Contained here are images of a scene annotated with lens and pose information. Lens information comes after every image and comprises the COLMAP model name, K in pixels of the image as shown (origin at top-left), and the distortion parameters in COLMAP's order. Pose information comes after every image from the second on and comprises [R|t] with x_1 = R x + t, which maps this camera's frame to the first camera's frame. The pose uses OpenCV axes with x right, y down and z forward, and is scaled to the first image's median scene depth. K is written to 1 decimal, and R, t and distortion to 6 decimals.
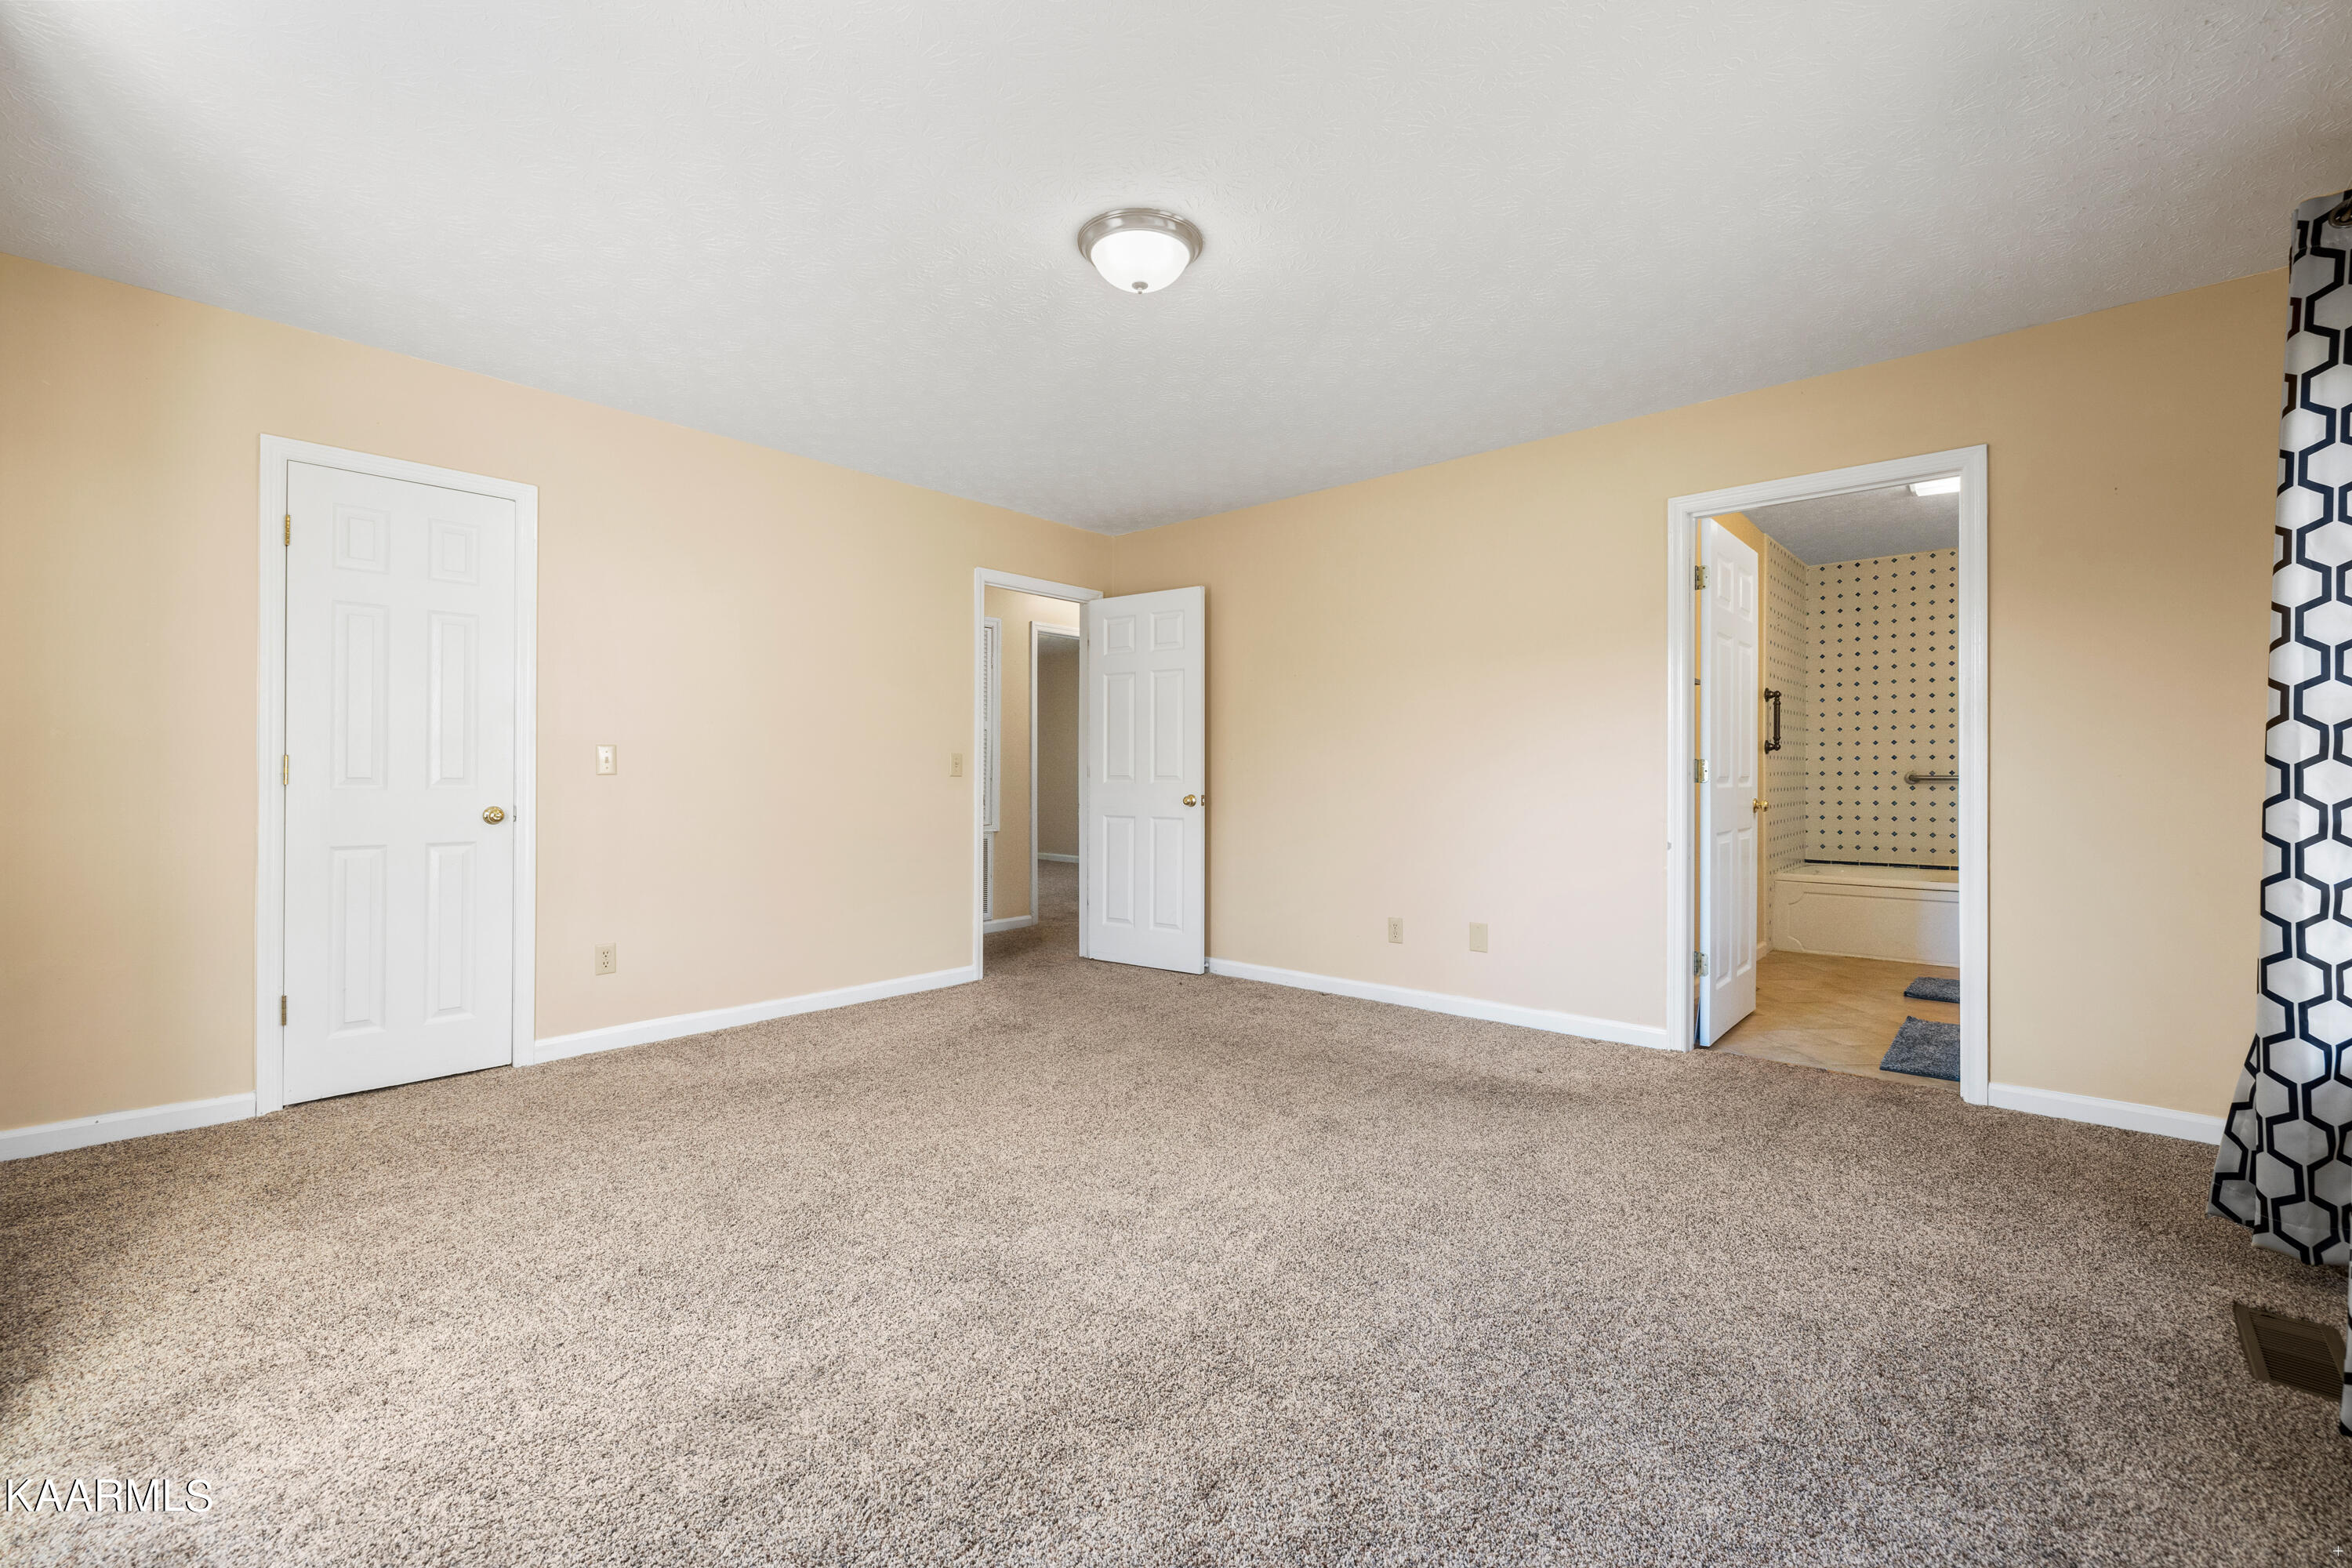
lens RADIAL K [[1007.7, 0, 1185.7], [0, 1007.7, 777.7], [0, 0, 1]] dist [-0.004476, -0.001312]
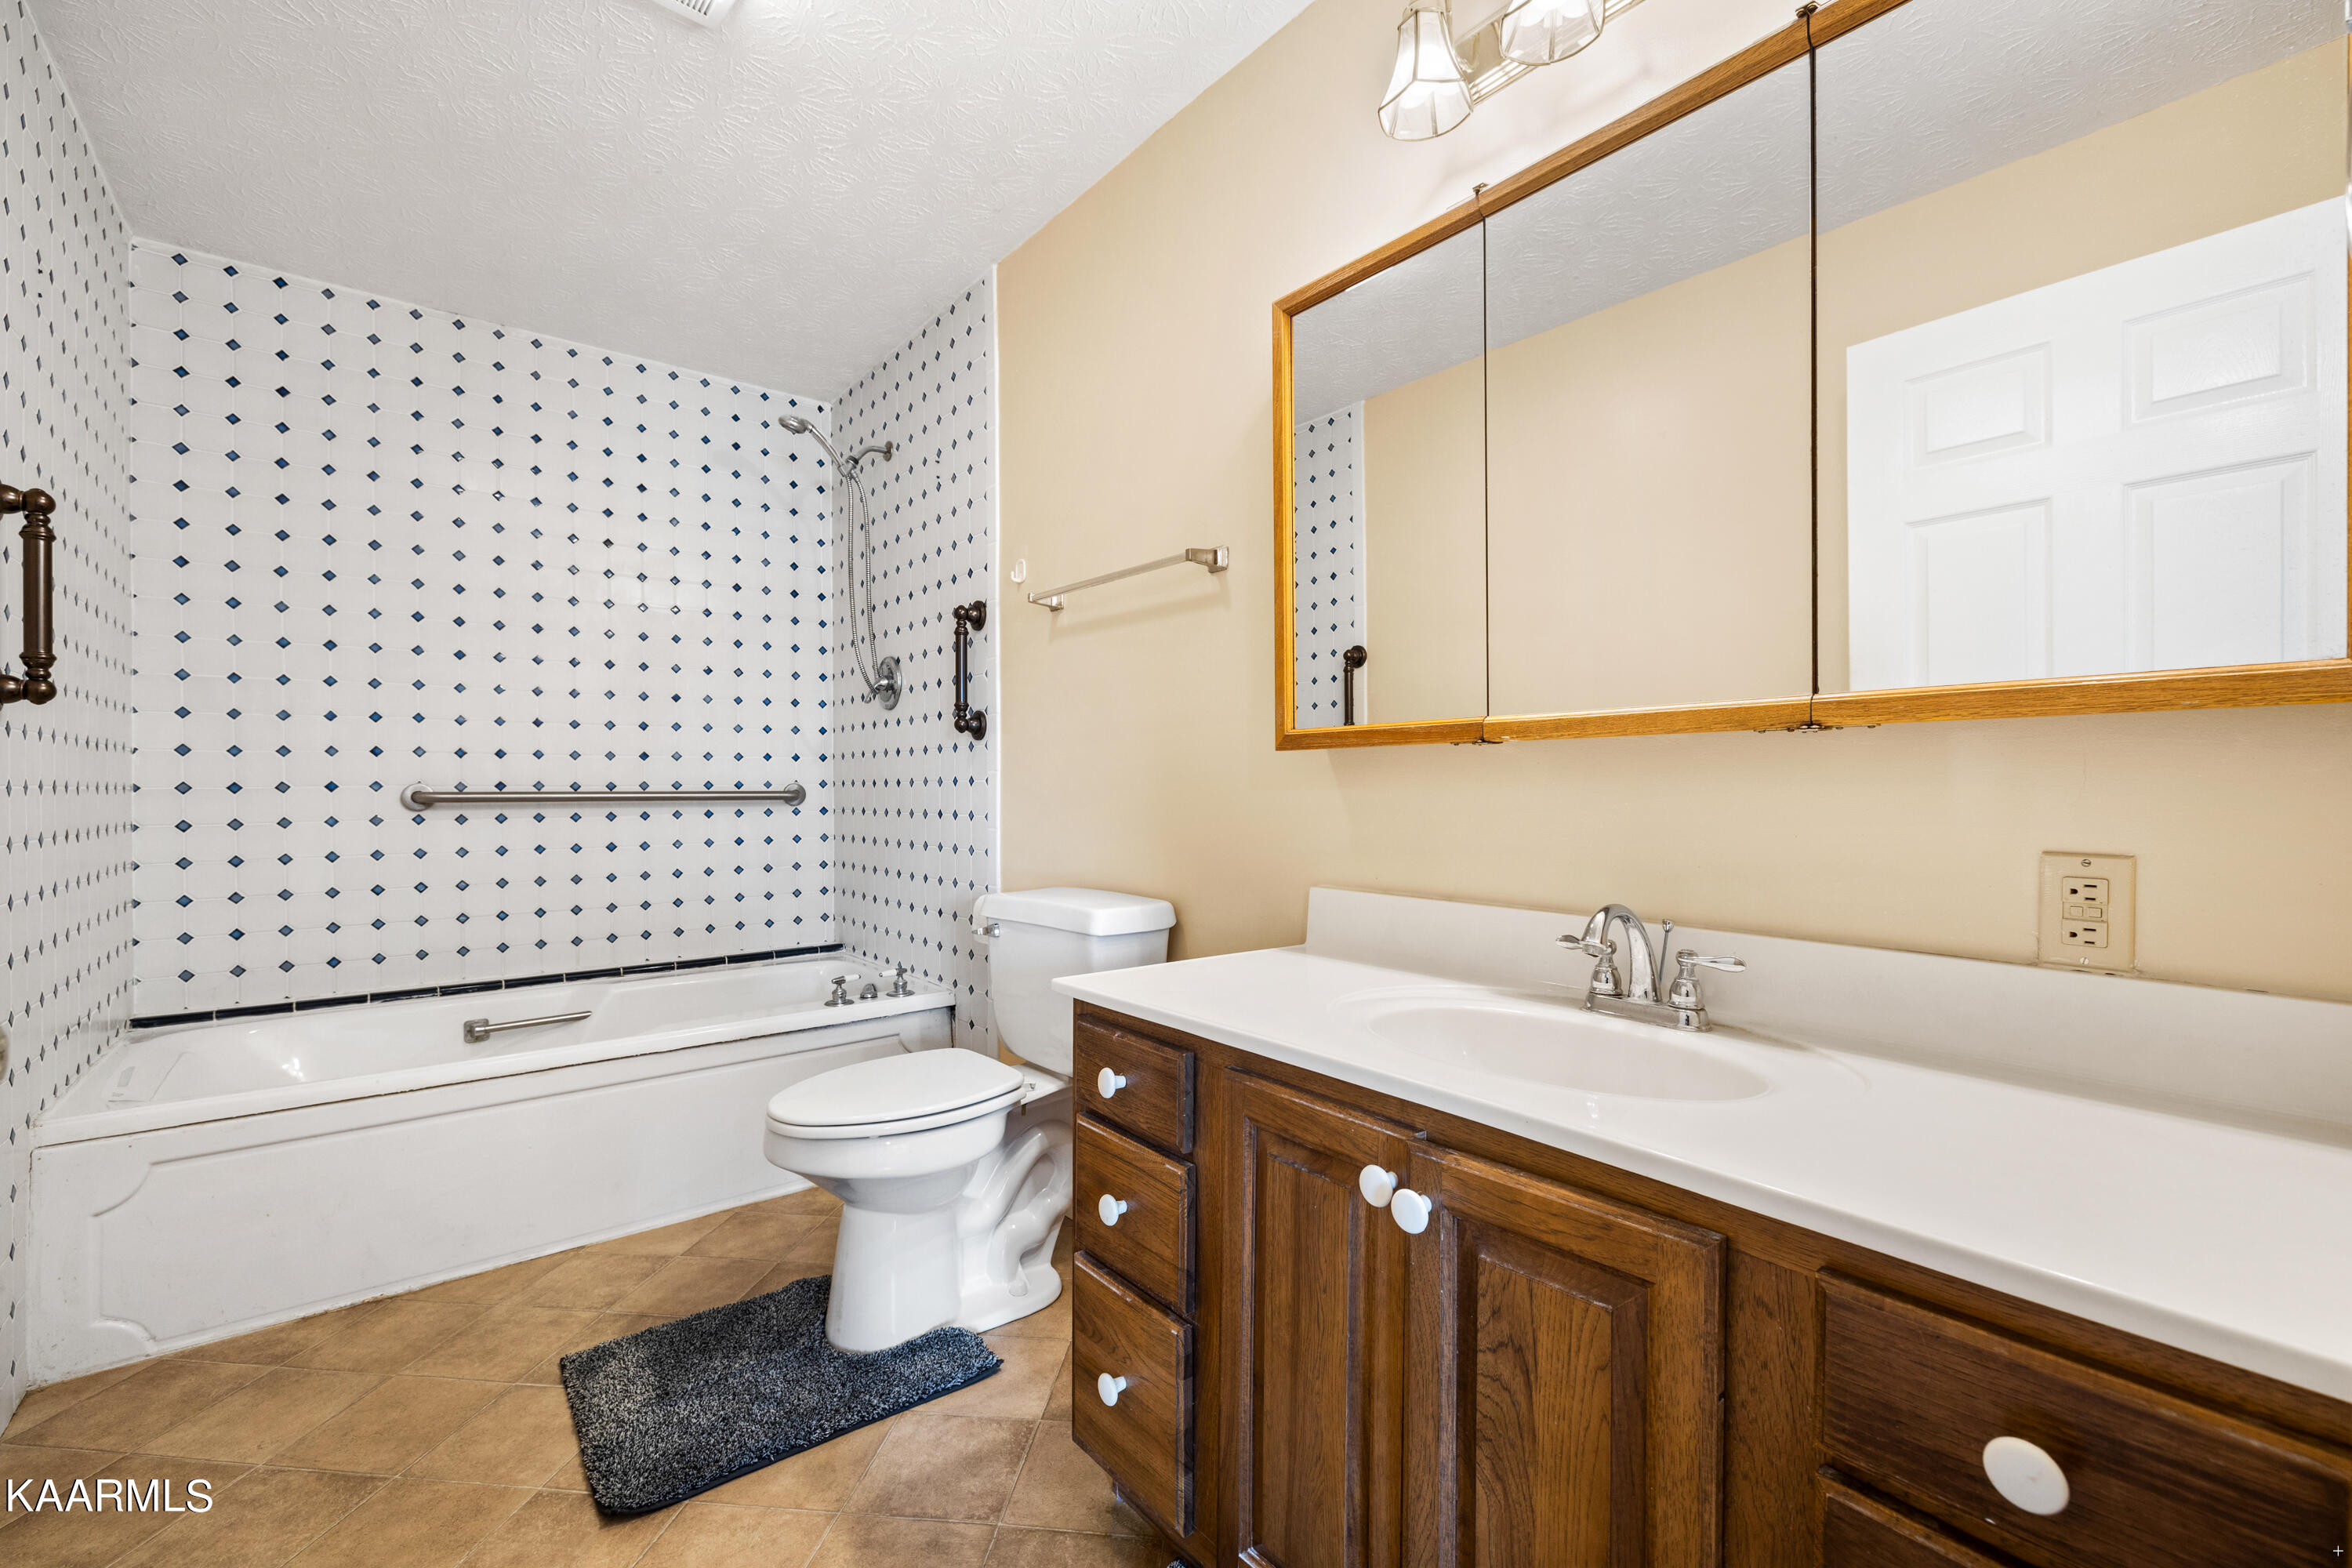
lens RADIAL K [[1007.7, 0, 1186.7], [0, 1007.7, 793.1], [0, 0, 1]] dist [-0.004476, -0.001312]
pose [[0.212871, -0.005558, 0.977064, 0.345535], [0.006574, 0.999969, 0.004256, -0.001486], [-0.977058, 0.005518, 0.212901, 0.551796]]
